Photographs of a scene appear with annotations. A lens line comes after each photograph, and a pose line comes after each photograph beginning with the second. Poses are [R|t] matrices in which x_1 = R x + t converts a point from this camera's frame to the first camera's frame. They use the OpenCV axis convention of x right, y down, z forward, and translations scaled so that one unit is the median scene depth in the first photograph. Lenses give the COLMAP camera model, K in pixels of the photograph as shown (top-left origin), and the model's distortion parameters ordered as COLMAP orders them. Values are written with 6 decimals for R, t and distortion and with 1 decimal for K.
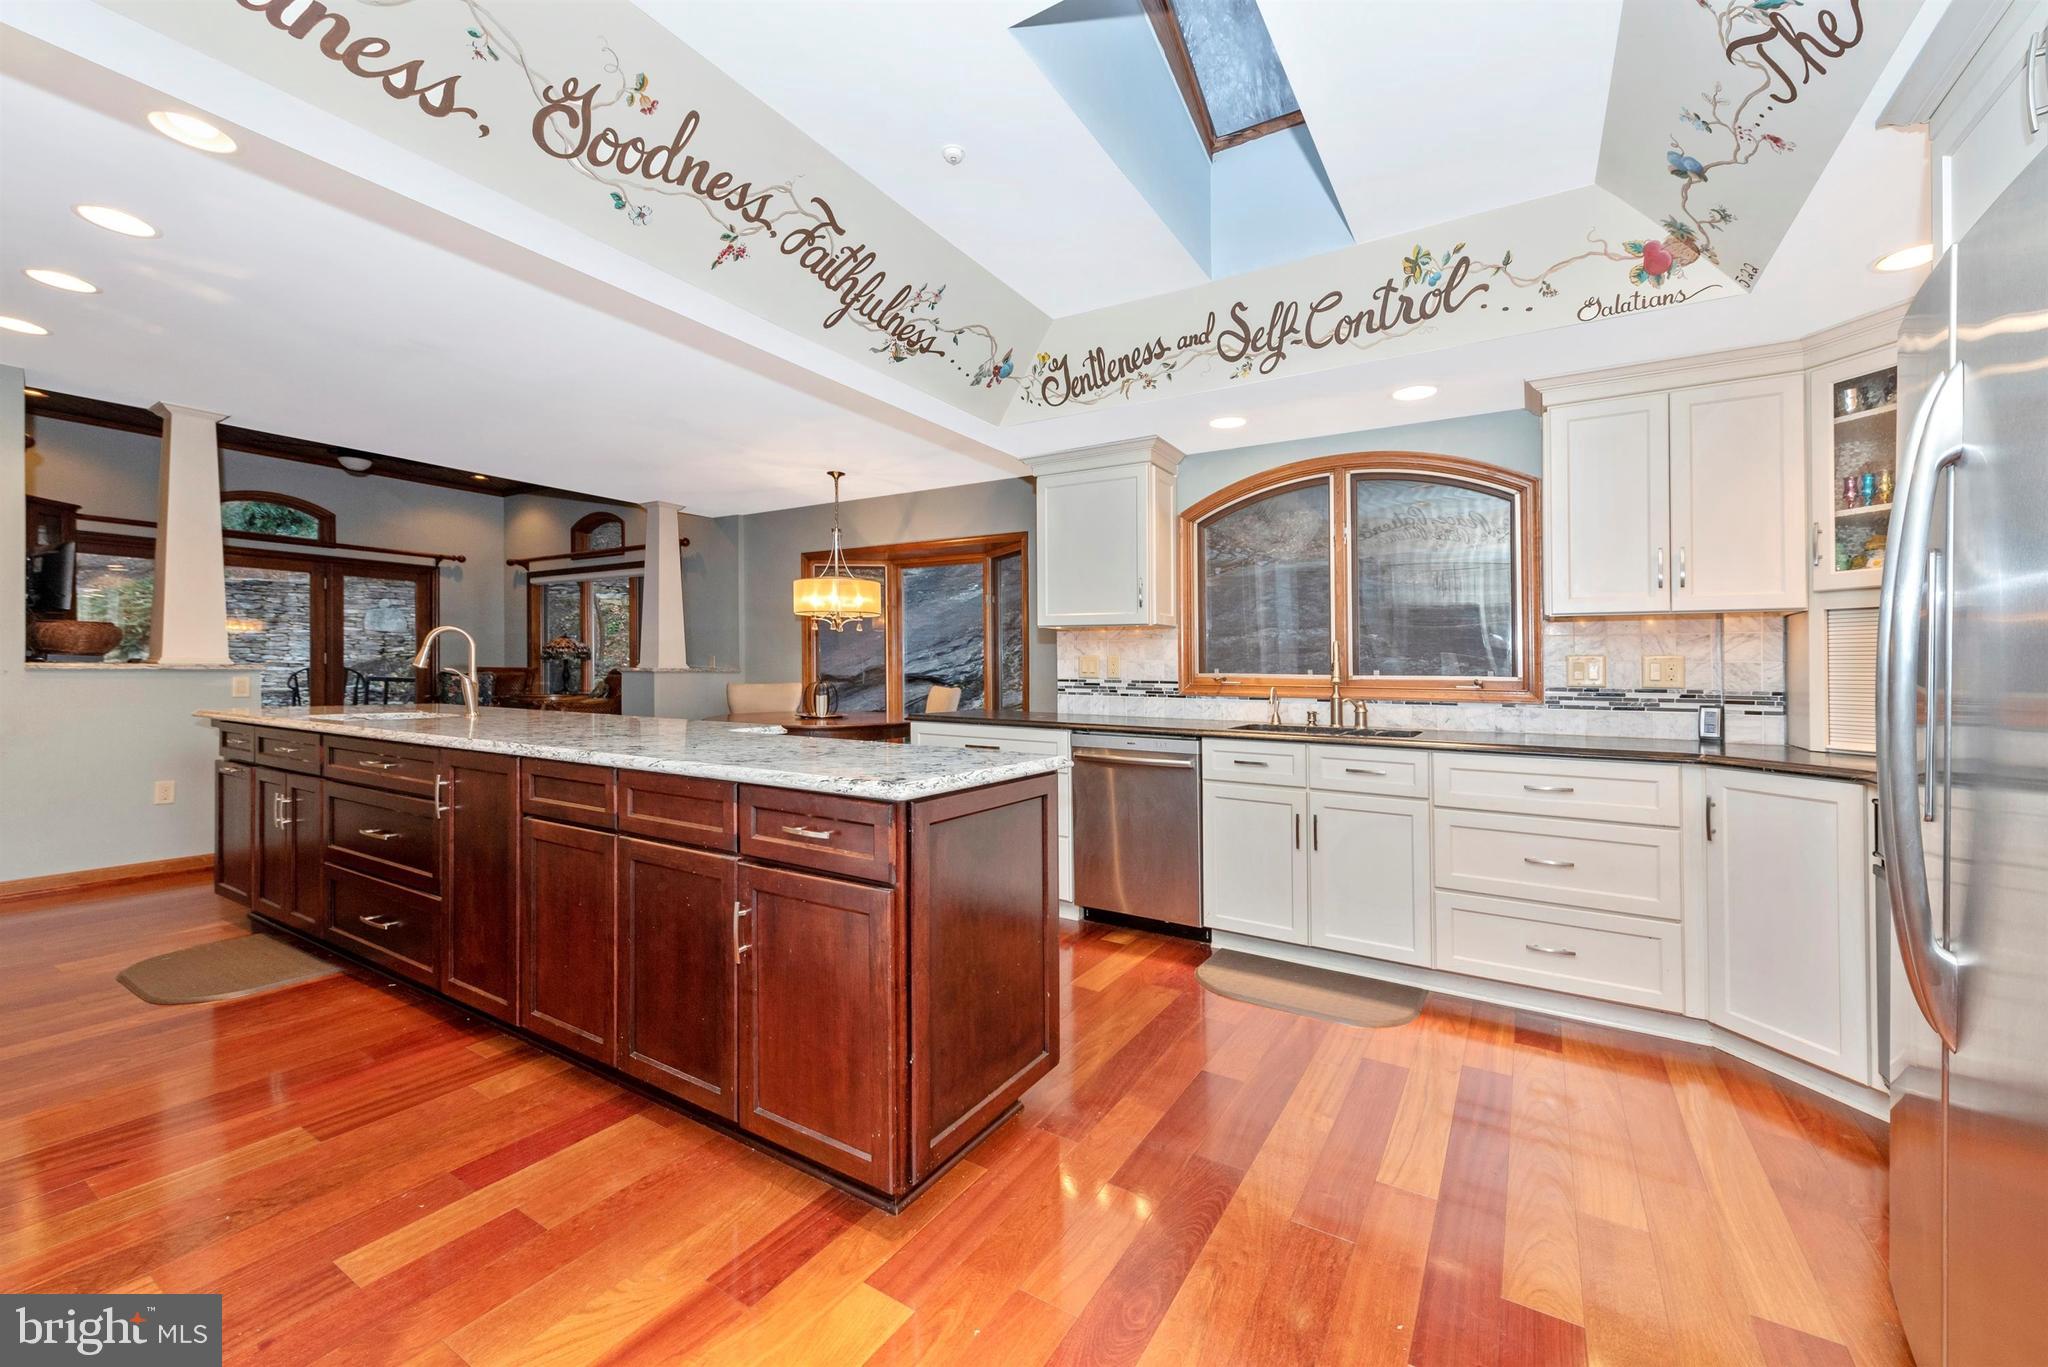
lens RADIAL K [[803.1, 0, 1031.5], [0, 803.1, 679.0], [0, 0, 1]] dist [0.010632, -0.002367]
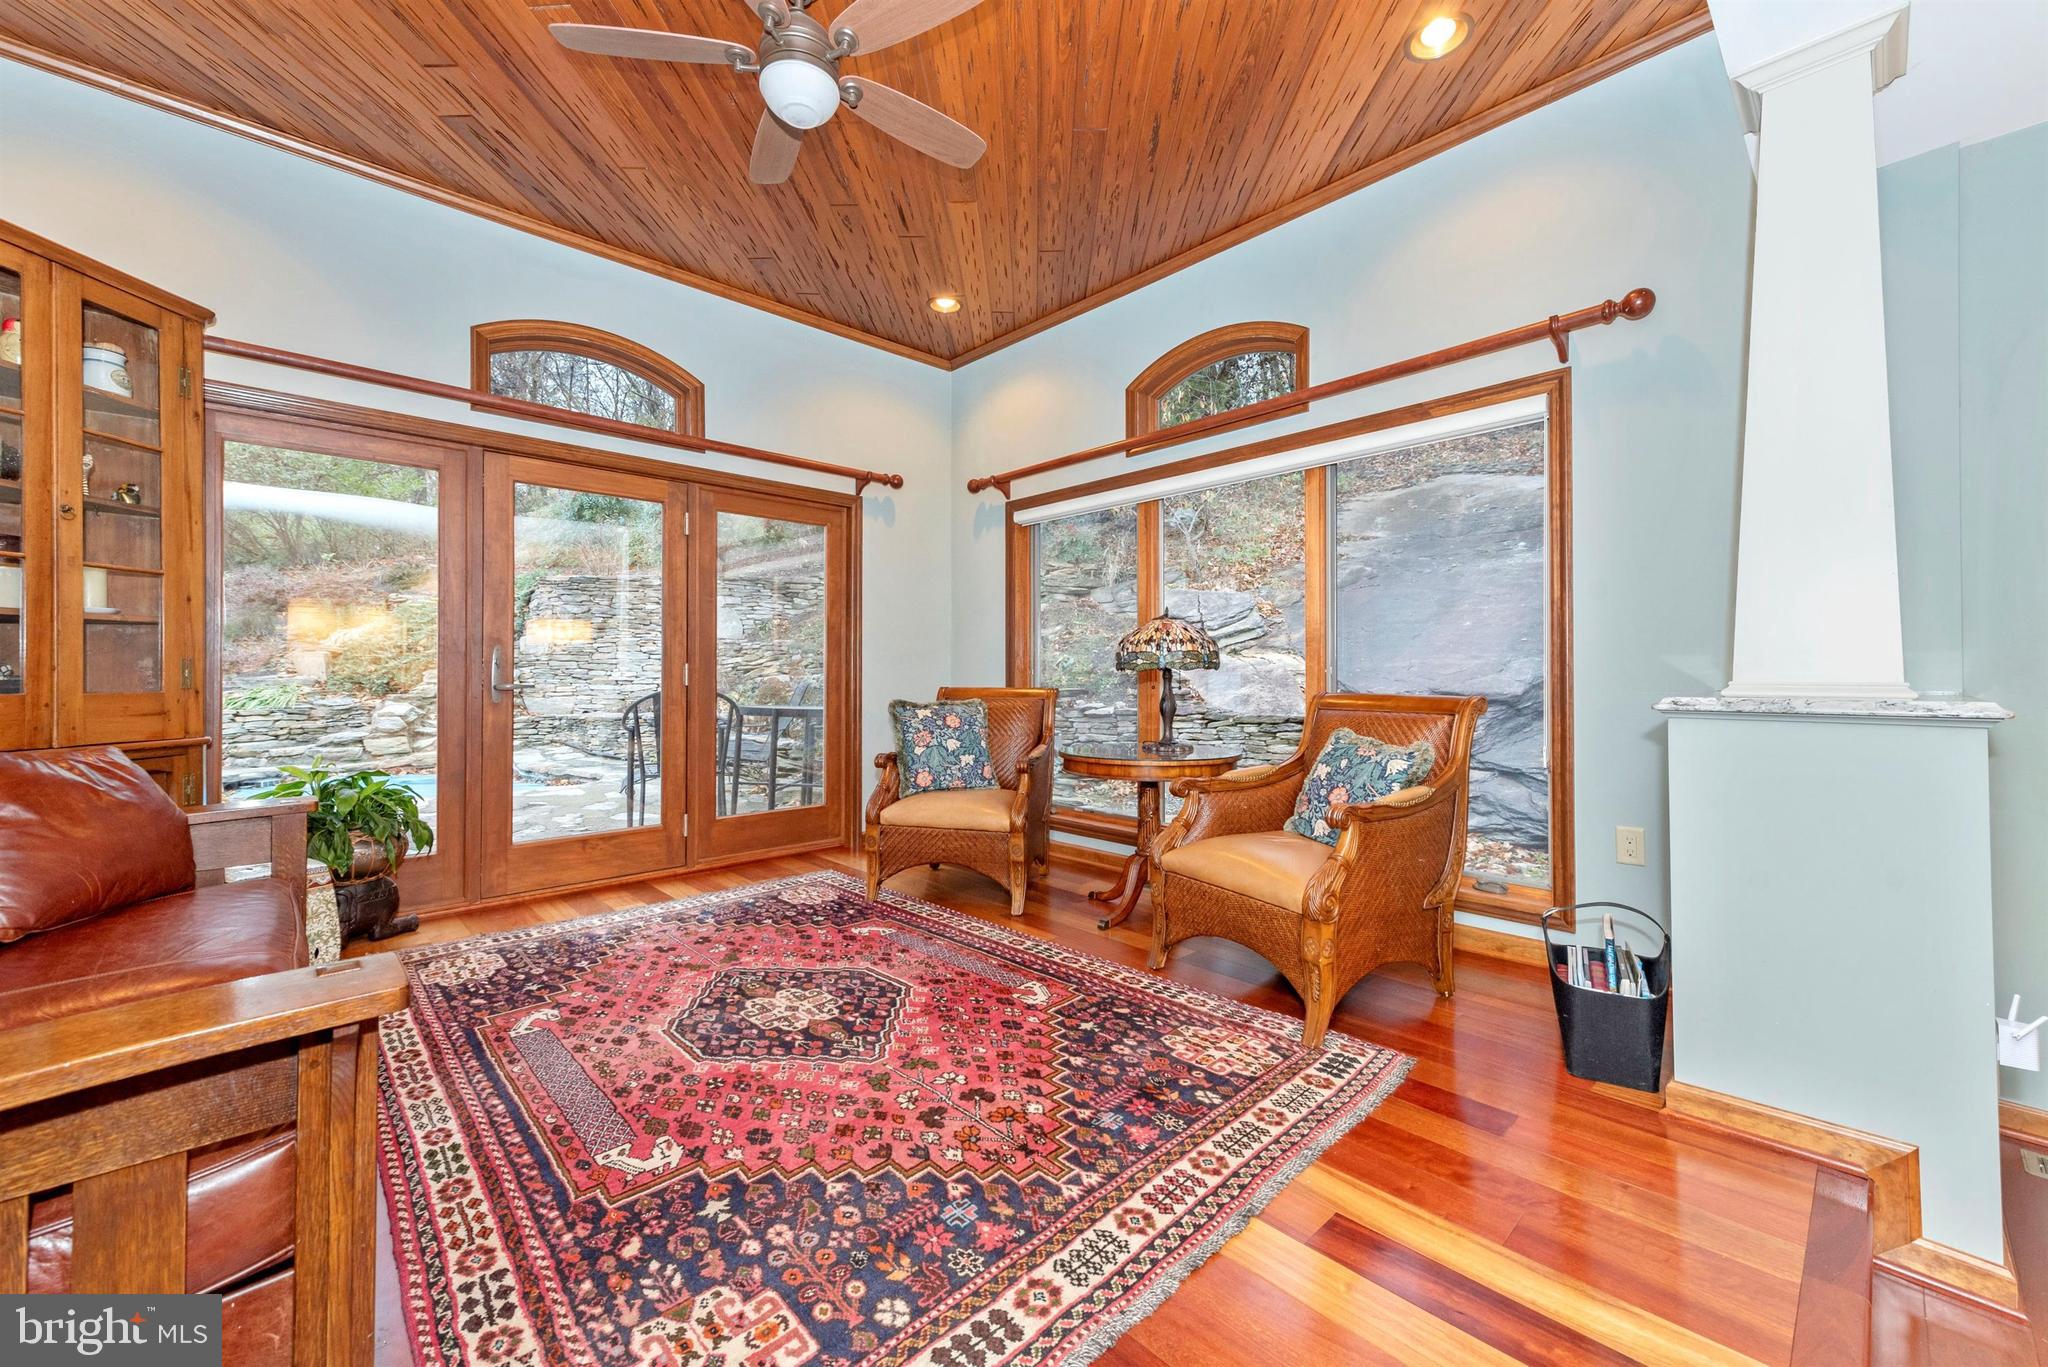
lens RADIAL K [[803.1, 0, 1034.0], [0, 803.1, 676.5], [0, 0, 1]] dist [0.010632, -0.002367]
pose [[0.966467, -0.012923, -0.256466, -0.494834], [0.009958, 0.999868, -0.012857, -0.014416], [0.256598, 0.009872, 0.966468, 0.527260]]
